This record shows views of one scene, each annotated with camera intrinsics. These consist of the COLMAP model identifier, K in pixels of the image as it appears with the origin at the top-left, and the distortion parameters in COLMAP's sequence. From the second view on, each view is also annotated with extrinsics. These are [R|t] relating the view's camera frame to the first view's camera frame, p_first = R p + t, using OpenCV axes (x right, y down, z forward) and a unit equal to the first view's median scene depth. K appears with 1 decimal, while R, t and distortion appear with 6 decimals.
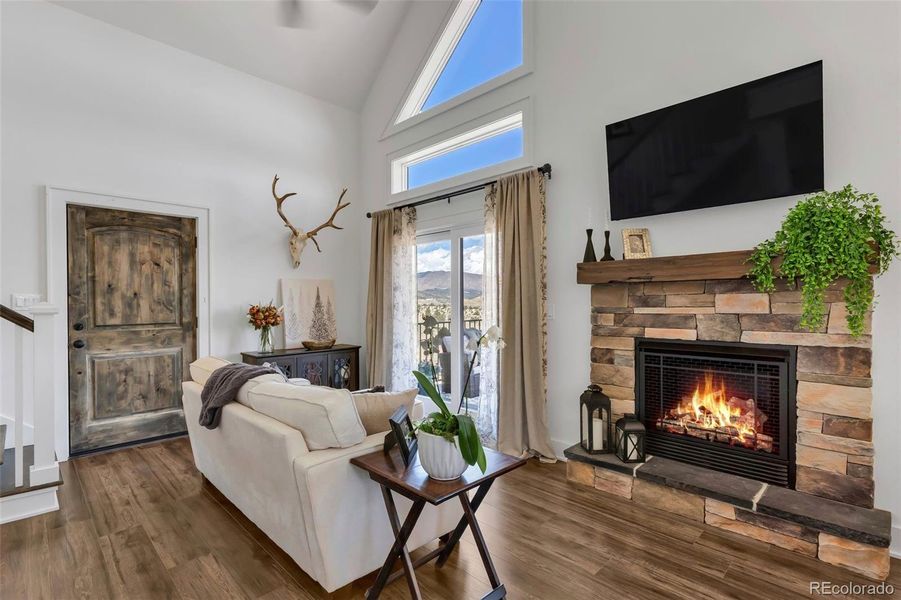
lens RADIAL K [[435.6, 0, 452.3], [0, 435.6, 303.0], [0, 0, 1]] dist [0.000866, -0.000421]
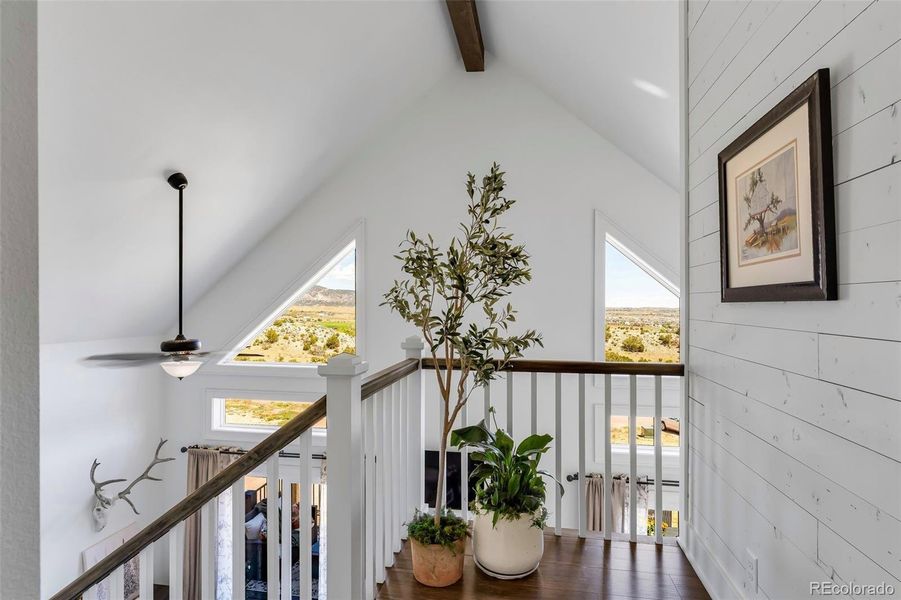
lens RADIAL K [[453.3, 0, 452.2], [0, 453.3, 301.5], [0, 0, 1]] dist [-0.007032, -0.000268]
pose [[0.821486, 0.007312, 0.570182, -0.407779], [-0.004238, 0.999968, -0.006719, -0.787244], [-0.570213, 0.003103, 0.821491, -0.305976]]
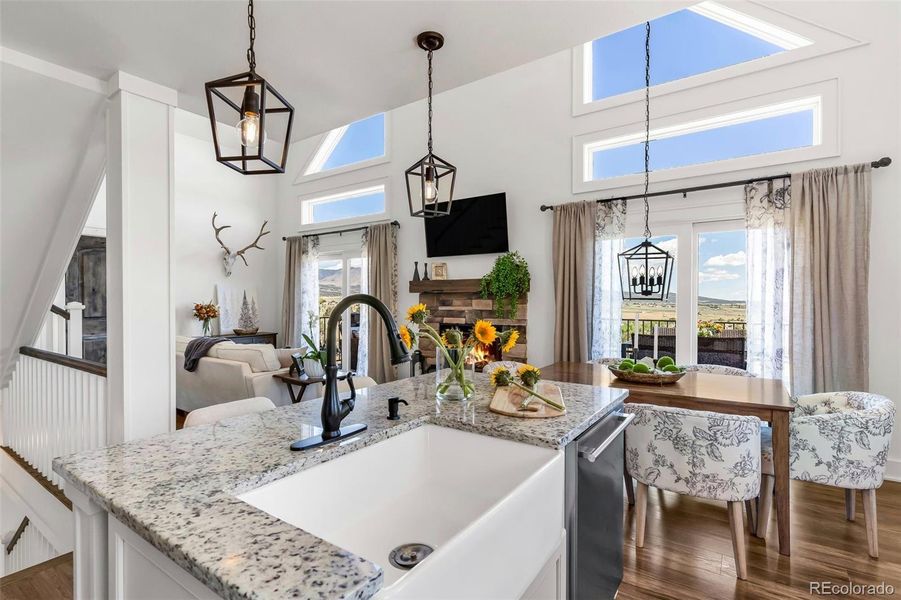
lens RADIAL K [[435.6, 0, 459.0], [0, 435.6, 303.8], [0, 0, 1]] dist [0.000866, -0.000421]
pose [[0.982329, 0.005114, 0.187093, 0.141035], [-0.006586, 0.999952, 0.007247, -0.012260], [-0.187047, -0.008351, 0.982316, -0.682474]]
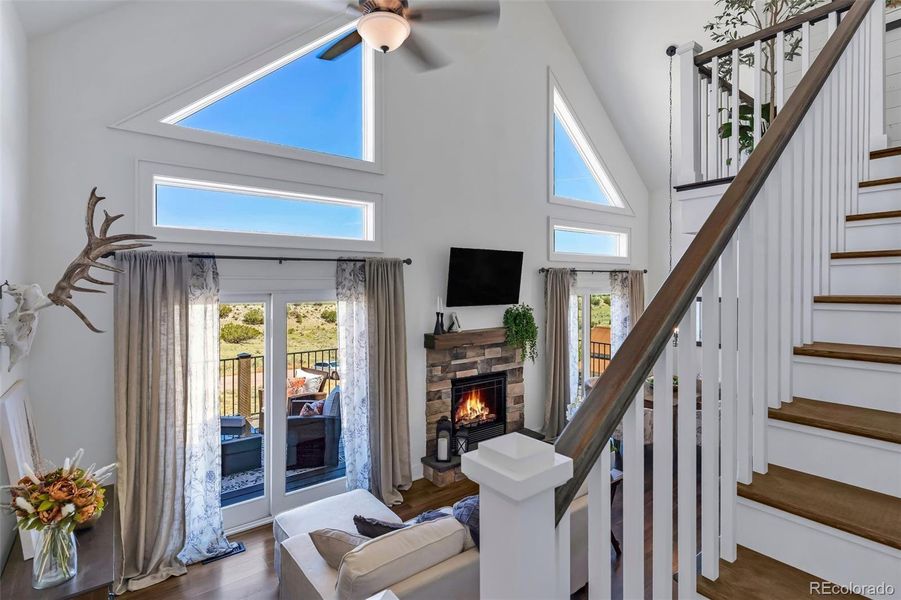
lens RADIAL K [[435.6, 0, 451.0], [0, 435.6, 290.1], [0, 0, 1]] dist [0.000866, -0.000421]
pose [[0.120965, -0.005538, 0.992641, -1.030224], [0.000686, 0.999985, 0.005496, -0.226598], [-0.992657, 0.000016, 0.120967, 0.701774]]
